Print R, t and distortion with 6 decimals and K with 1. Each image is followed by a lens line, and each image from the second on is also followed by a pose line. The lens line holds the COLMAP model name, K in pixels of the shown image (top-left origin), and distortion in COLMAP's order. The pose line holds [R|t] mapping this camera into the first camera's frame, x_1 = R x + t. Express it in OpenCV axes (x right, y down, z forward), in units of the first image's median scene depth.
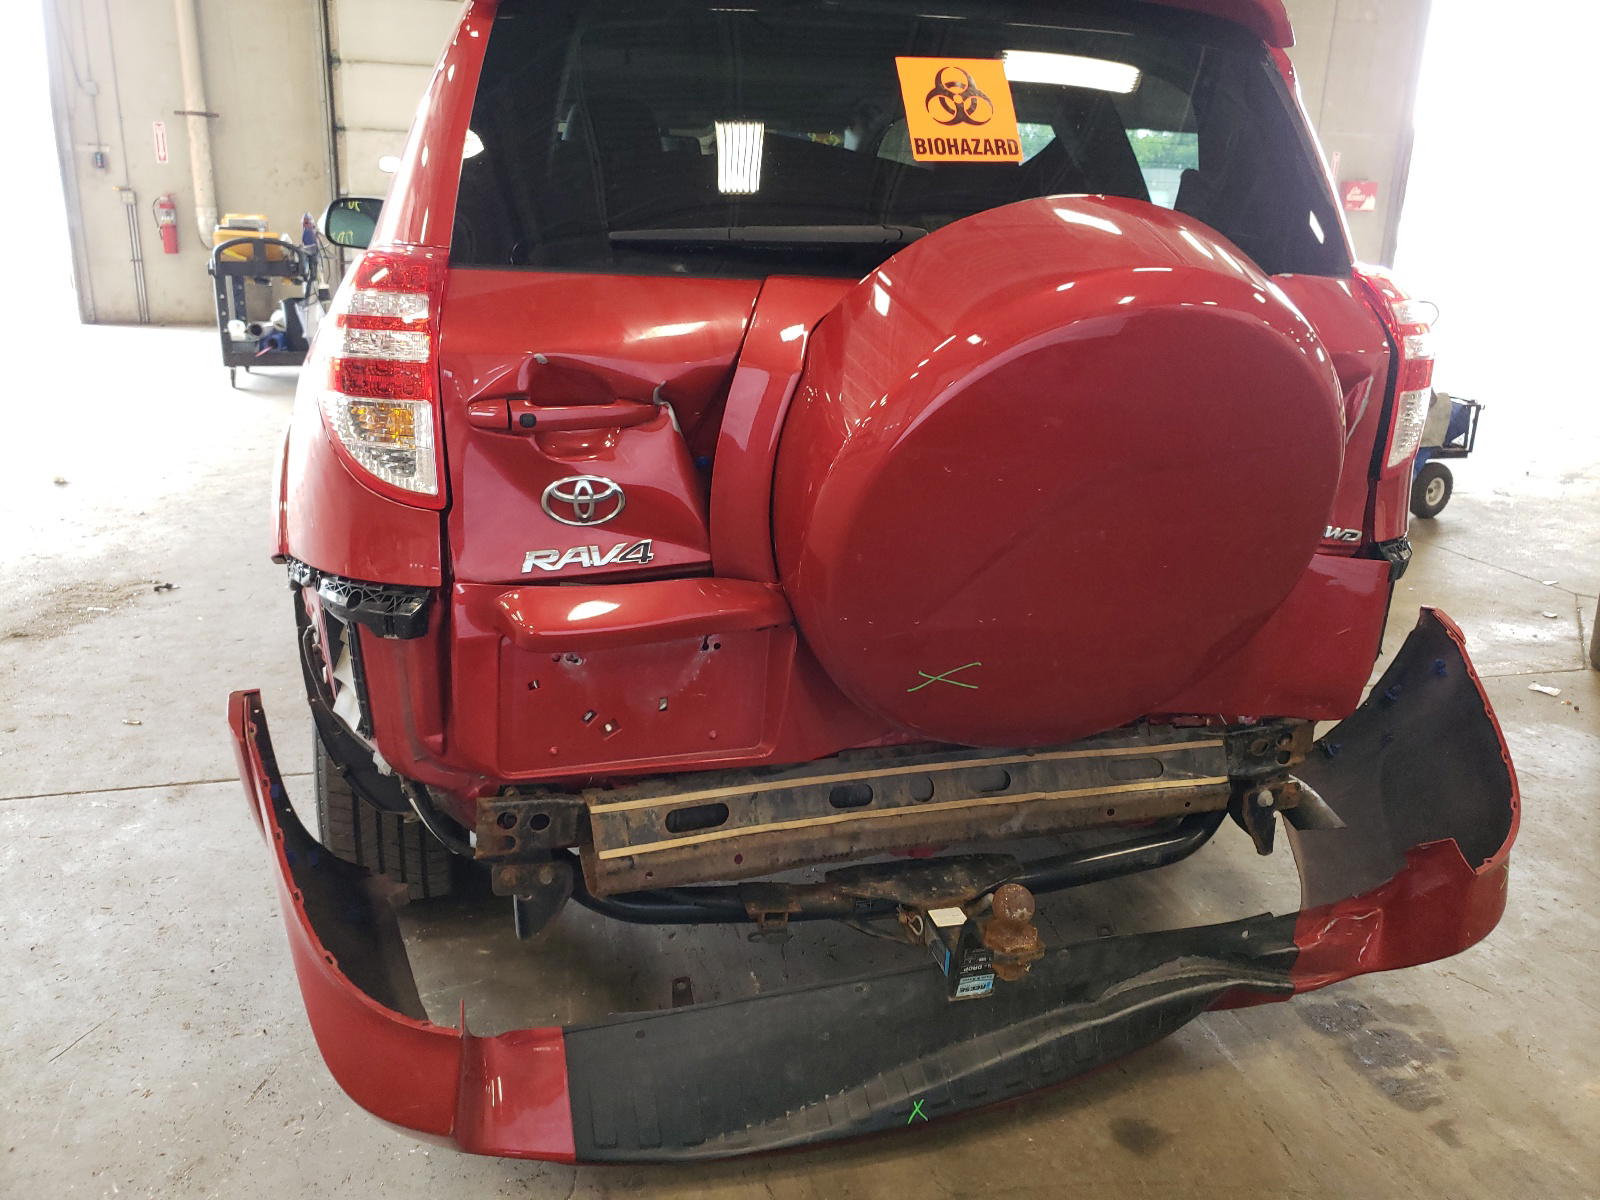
lens RADIAL K [[1255.3, 0, 793.1], [0, 1255.3, 561.6], [0, 0, 1]] dist [0.058706, -0.002198]
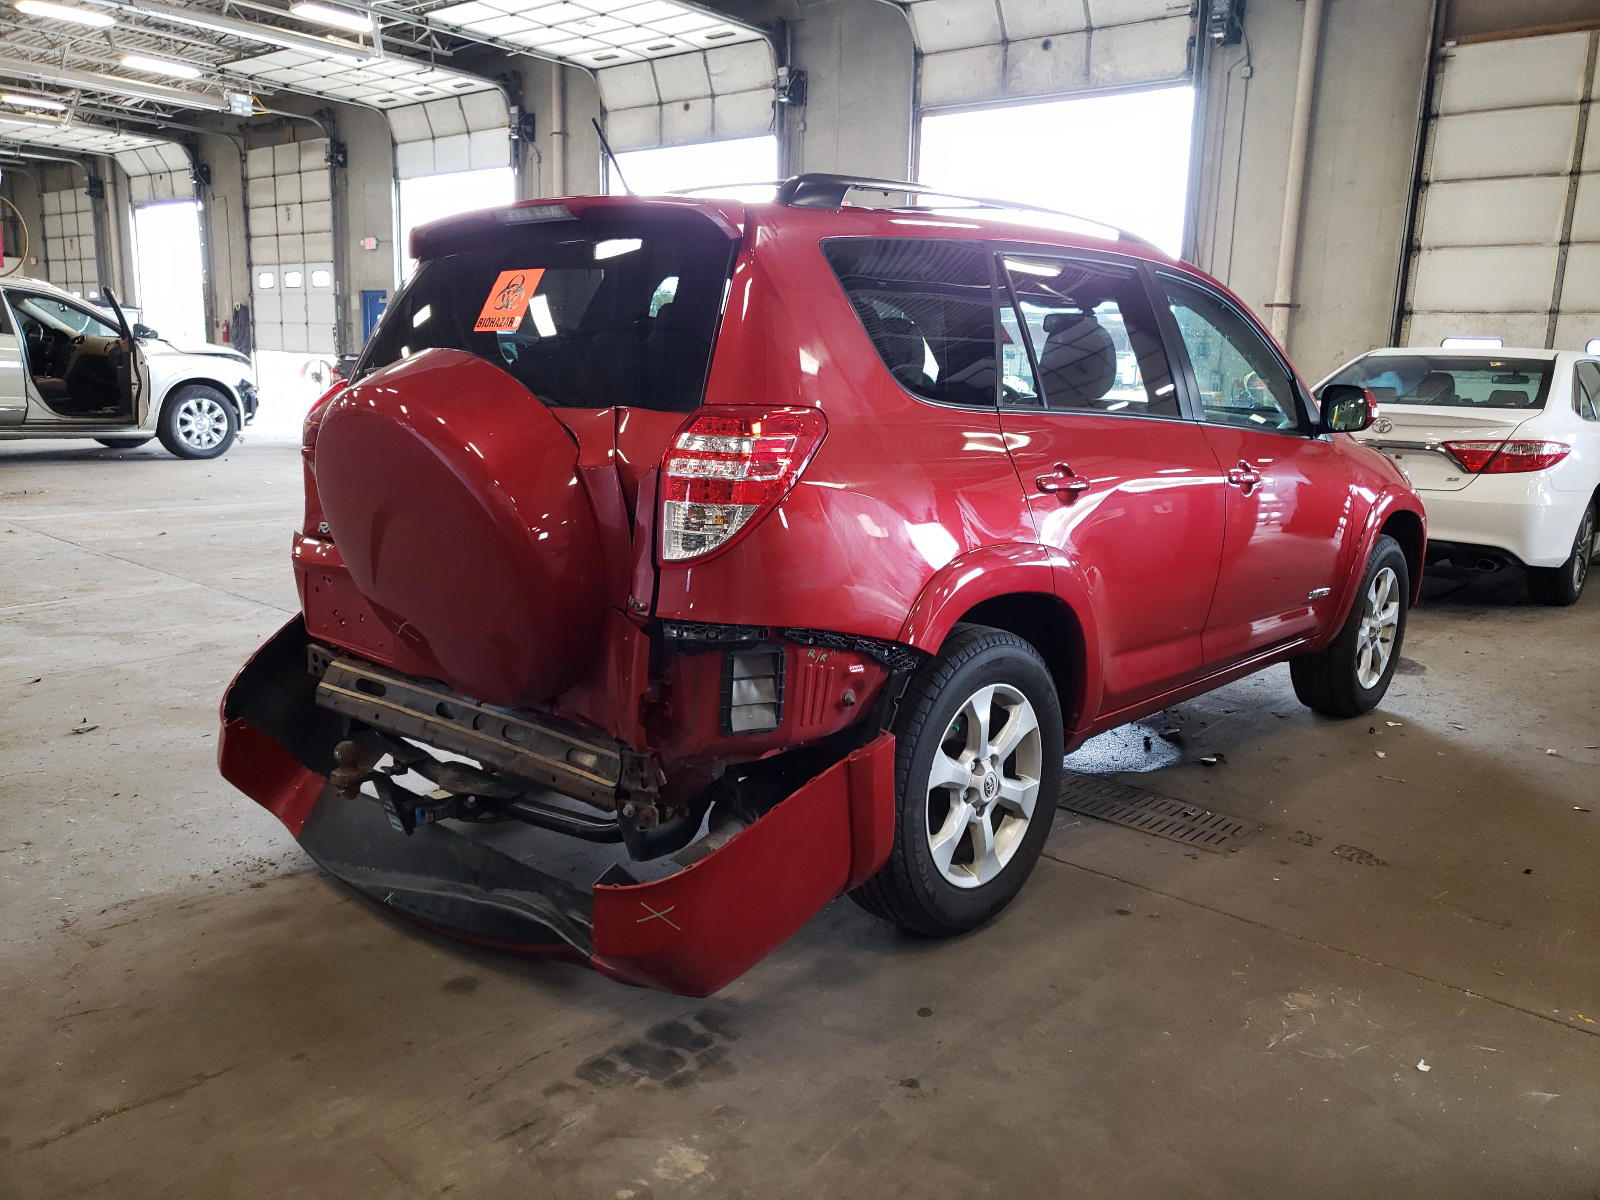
lens RADIAL K [[1220.2, 0, 767.0], [0, 1220.2, 574.9], [0, 0, 1]] dist [0.053651, -0.002769]
pose [[0.554815, 0.150713, -0.818209, 1.531154], [-0.248447, 0.968594, 0.009945, -0.104221], [0.794011, 0.197764, 0.574835, 0.370073]]
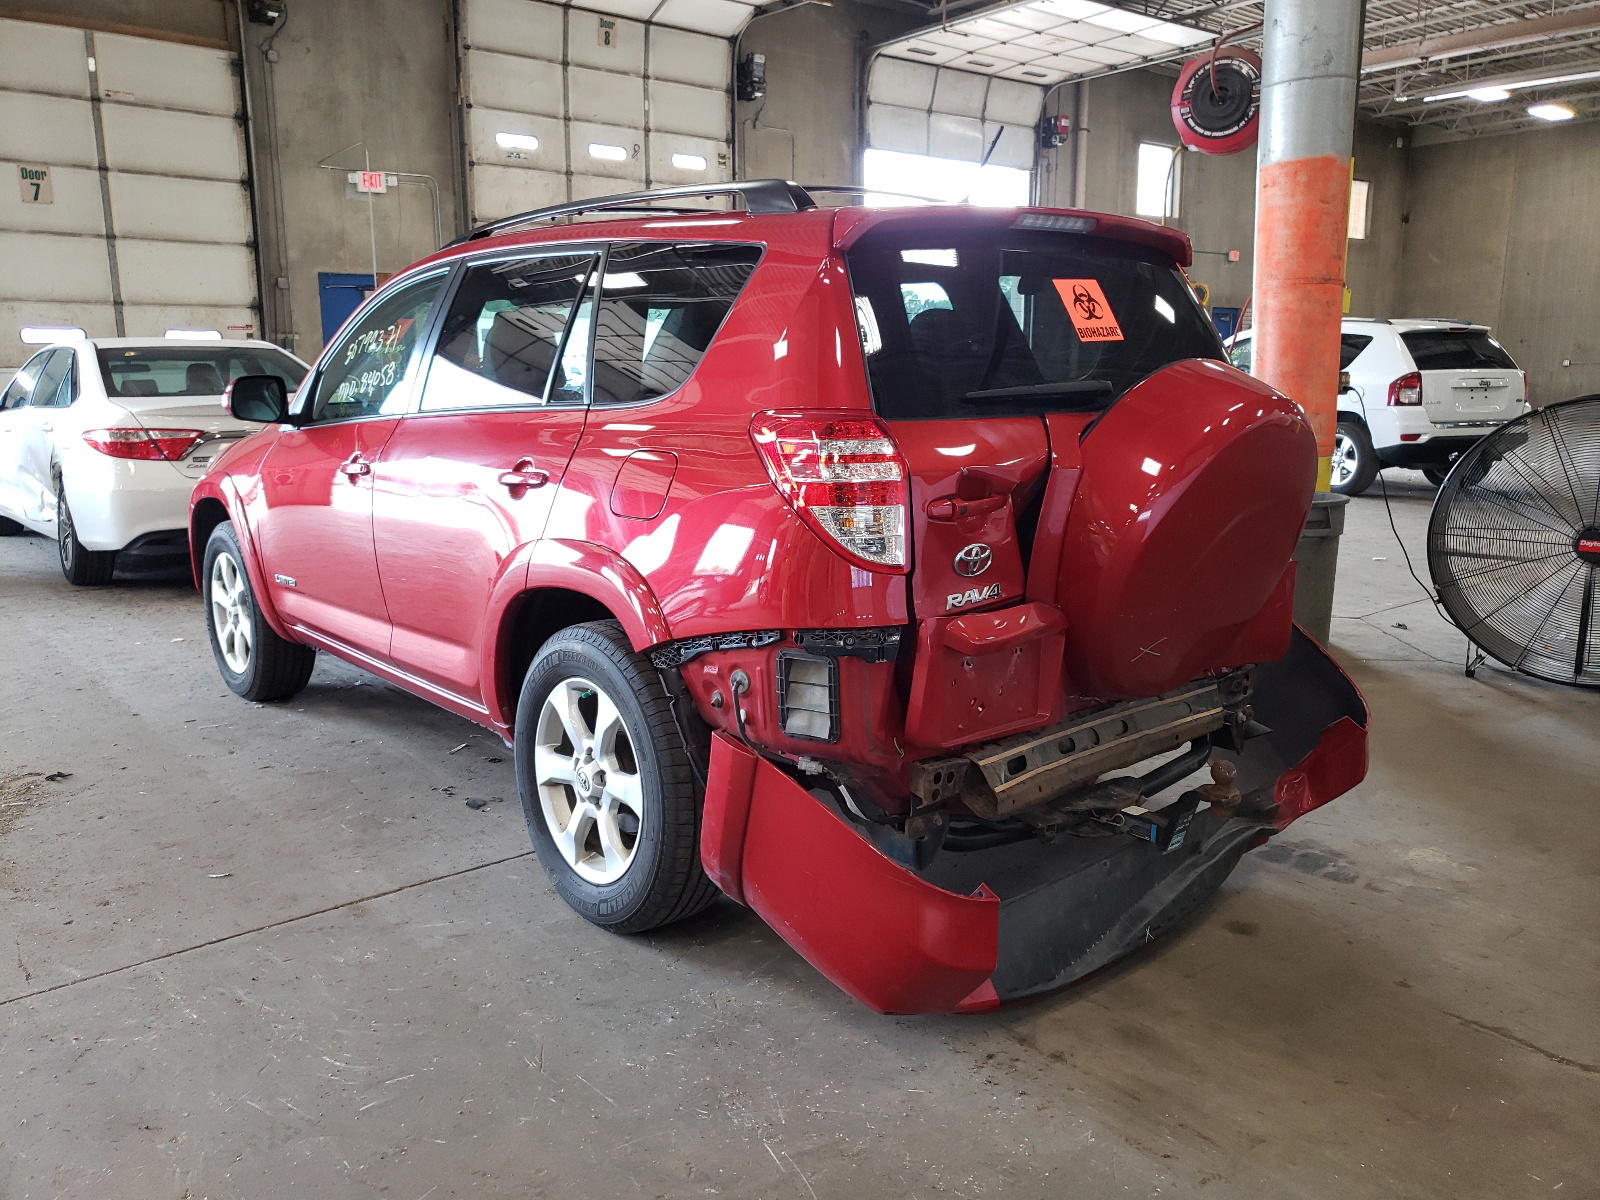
lens RADIAL K [[1255.3, 0, 793.1], [0, 1255.3, 561.6], [0, 0, 1]] dist [0.058706, -0.002198]
pose [[0.903832, -0.096674, 0.416822, -0.861320], [0.142739, 0.986463, -0.080722, 0.040341], [-0.403376, 0.132456, 0.905397, -0.286879]]
